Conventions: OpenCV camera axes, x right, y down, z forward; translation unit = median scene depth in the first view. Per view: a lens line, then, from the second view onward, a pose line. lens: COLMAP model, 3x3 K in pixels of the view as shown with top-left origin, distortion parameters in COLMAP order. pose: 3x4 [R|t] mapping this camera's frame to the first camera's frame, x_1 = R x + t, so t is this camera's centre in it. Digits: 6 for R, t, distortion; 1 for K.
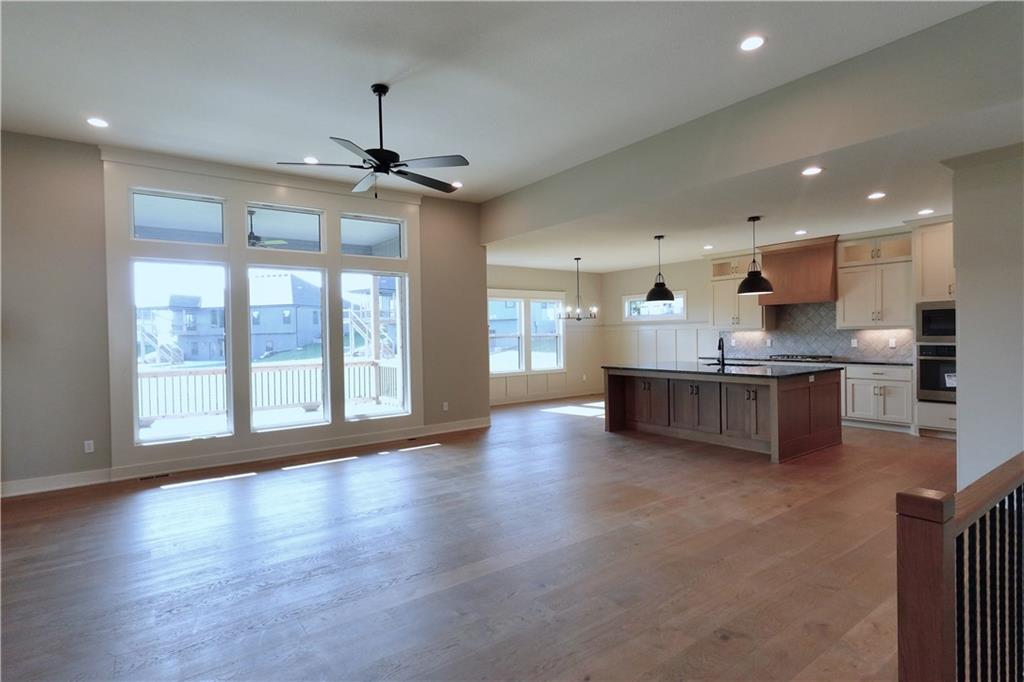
lens RADIAL K [[517.1, 0, 509.3], [0, 517.1, 340.3], [0, 0, 1]] dist [-0.001761, -0.000276]
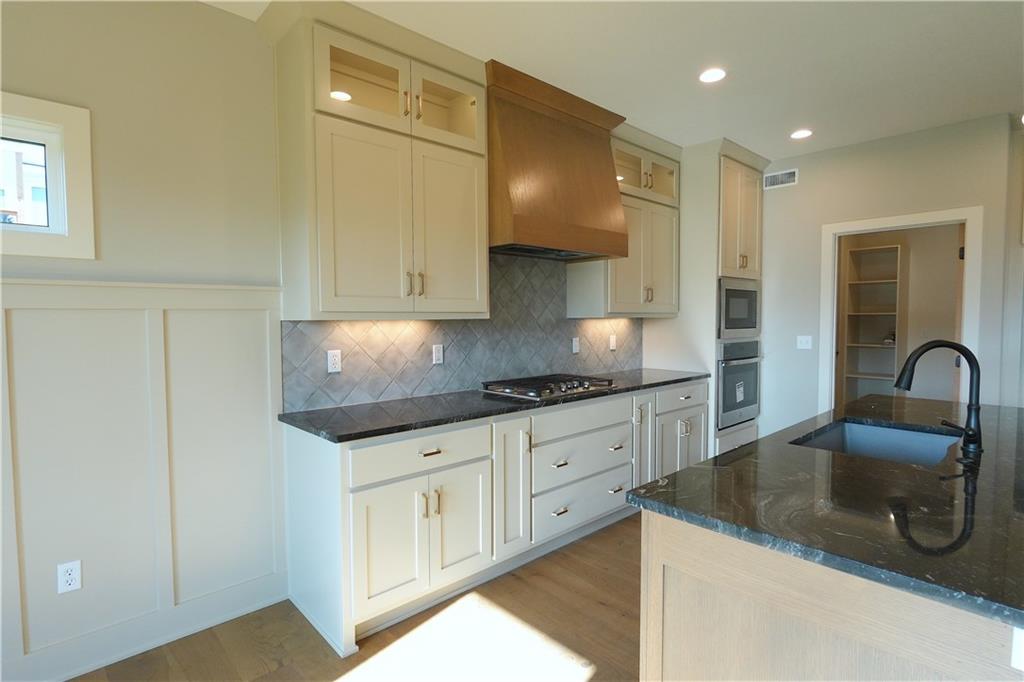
lens RADIAL K [[517.1, 0, 509.3], [0, 517.1, 340.3], [0, 0, 1]] dist [-0.001761, -0.000276]
pose [[-0.125032, -0.026166, 0.991808, 0.126994], [0.018695, 0.999413, 0.028723, -0.012125], [-0.991977, 0.022133, -0.124470, 0.879176]]
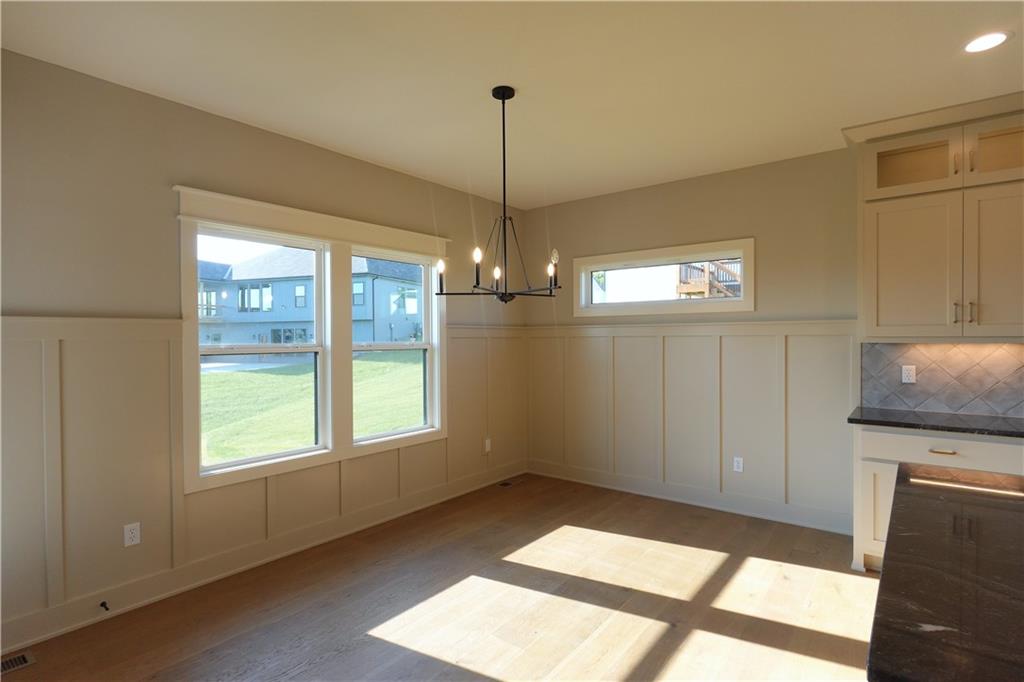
lens RADIAL K [[517.1, 0, 509.3], [0, 517.1, 340.3], [0, 0, 1]] dist [-0.001761, -0.000276]
pose [[0.963276, 0.010668, 0.268303, 0.053654], [-0.008636, 0.999924, -0.008751, -0.012685], [-0.268376, 0.006113, 0.963295, 0.673957]]
